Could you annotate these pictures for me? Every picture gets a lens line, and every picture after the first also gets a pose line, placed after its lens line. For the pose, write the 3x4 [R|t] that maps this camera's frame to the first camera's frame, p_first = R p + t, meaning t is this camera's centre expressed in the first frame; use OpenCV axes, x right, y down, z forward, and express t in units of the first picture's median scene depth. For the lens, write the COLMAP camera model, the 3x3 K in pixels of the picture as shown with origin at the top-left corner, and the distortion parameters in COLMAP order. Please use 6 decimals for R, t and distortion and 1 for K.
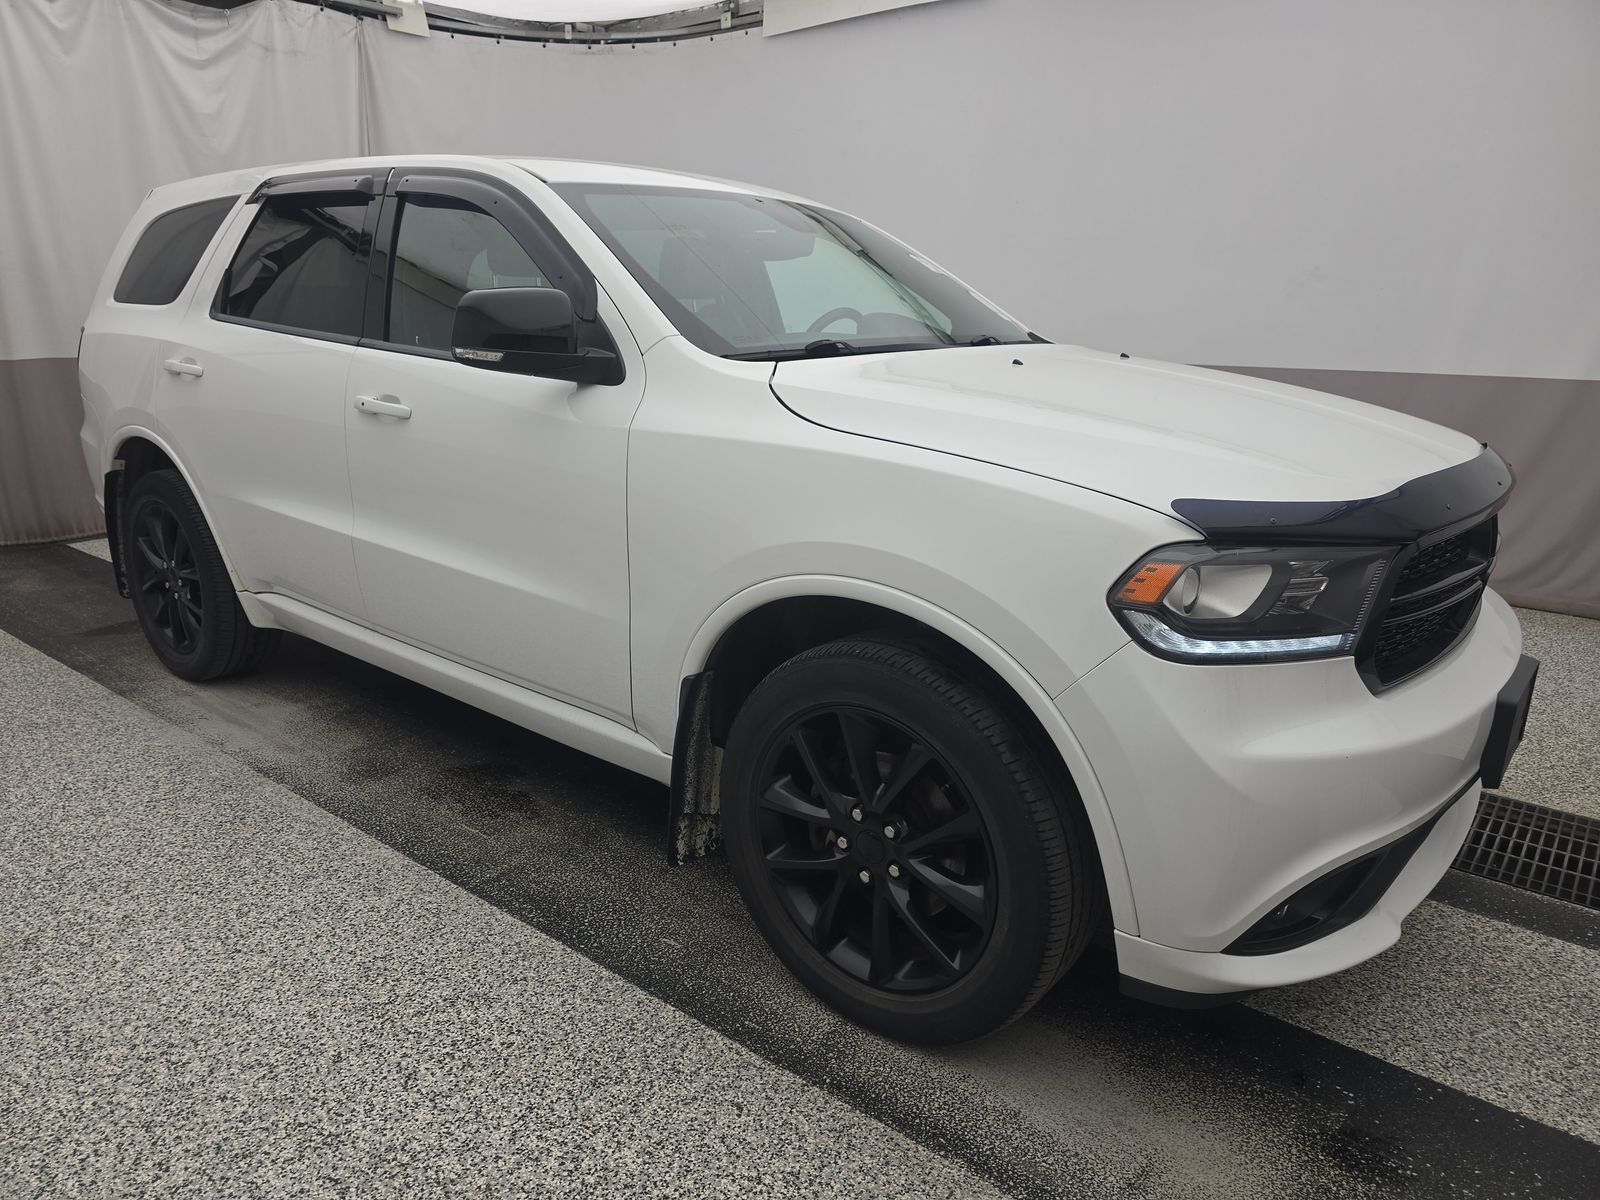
lens RADIAL K [[1074.7, 0, 799.1], [0, 1074.7, 600.5], [0, 0, 1]] dist [0.002532, 0.000303]
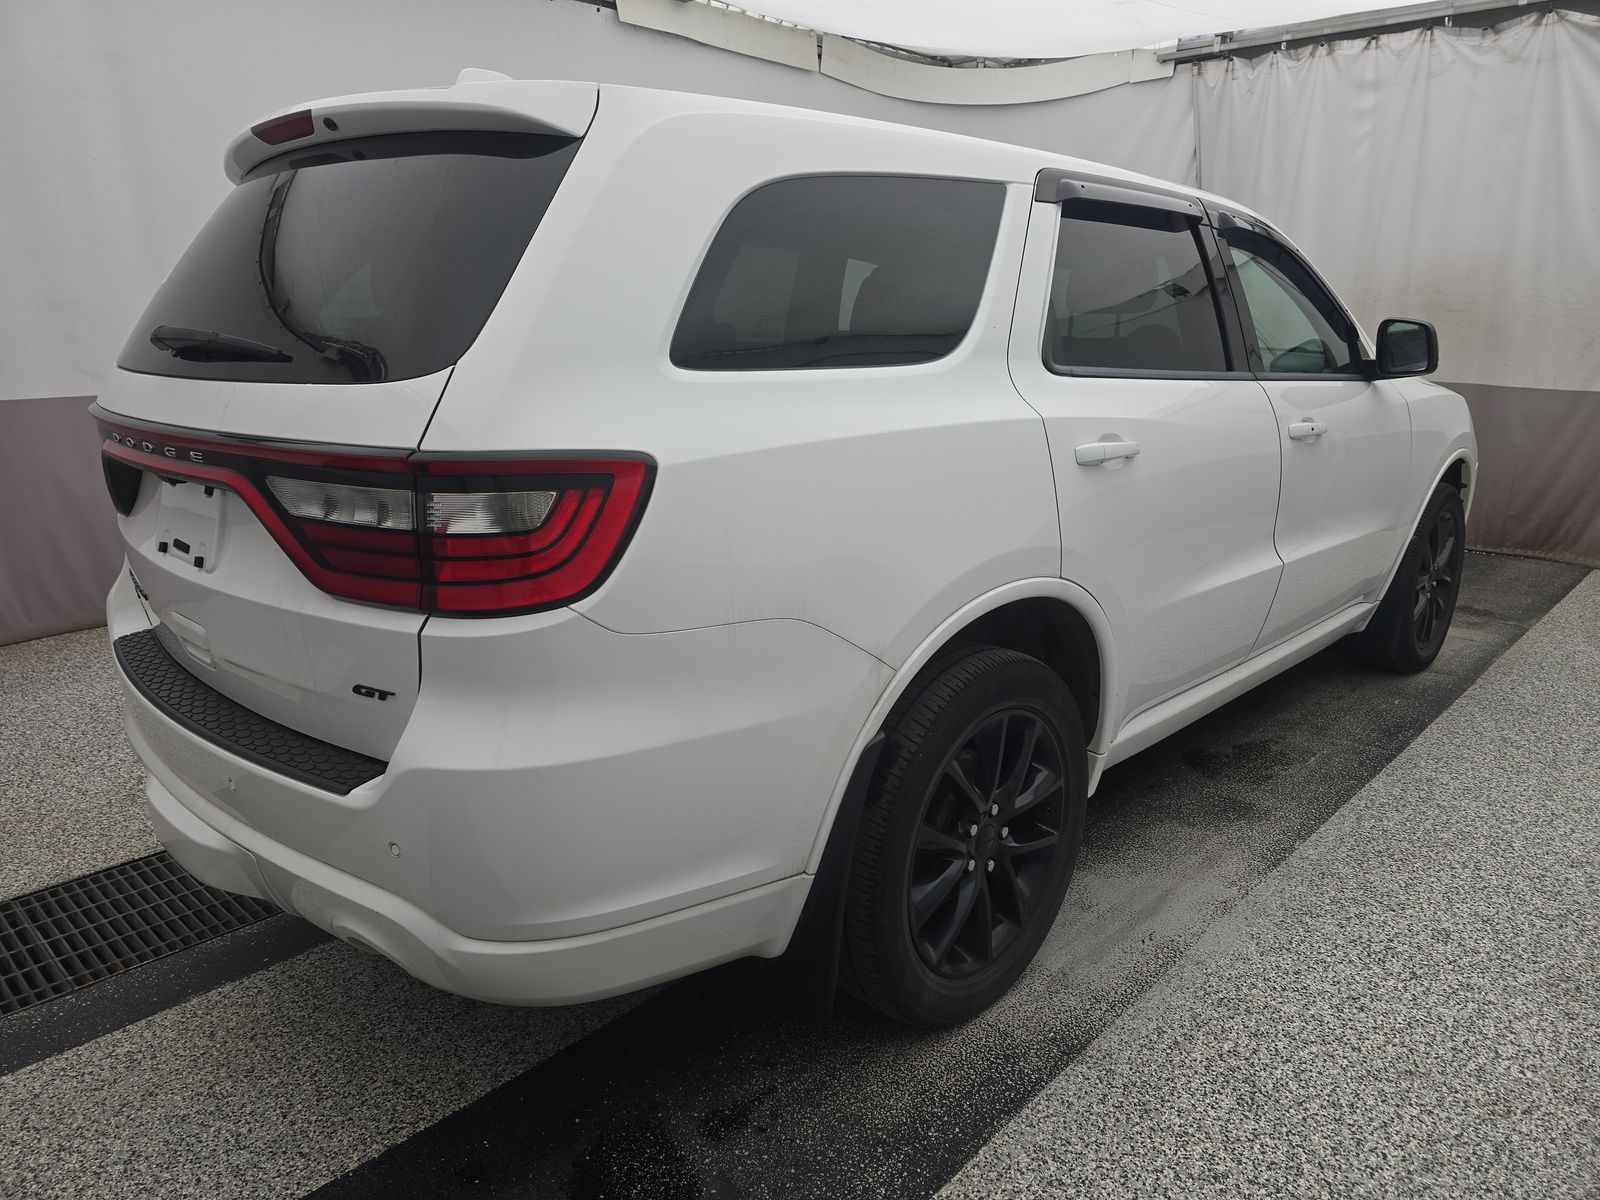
lens RADIAL K [[1074.7, 0, 799.0], [0, 1074.7, 593.9], [0, 0, 1]] dist [0.002532, 0.000303]
pose [[0.053111, -0.229807, 0.971786, -1.132020], [0.231602, 0.949459, 0.211870, -0.289139], [-0.971360, 0.213815, 0.103650, 1.041299]]
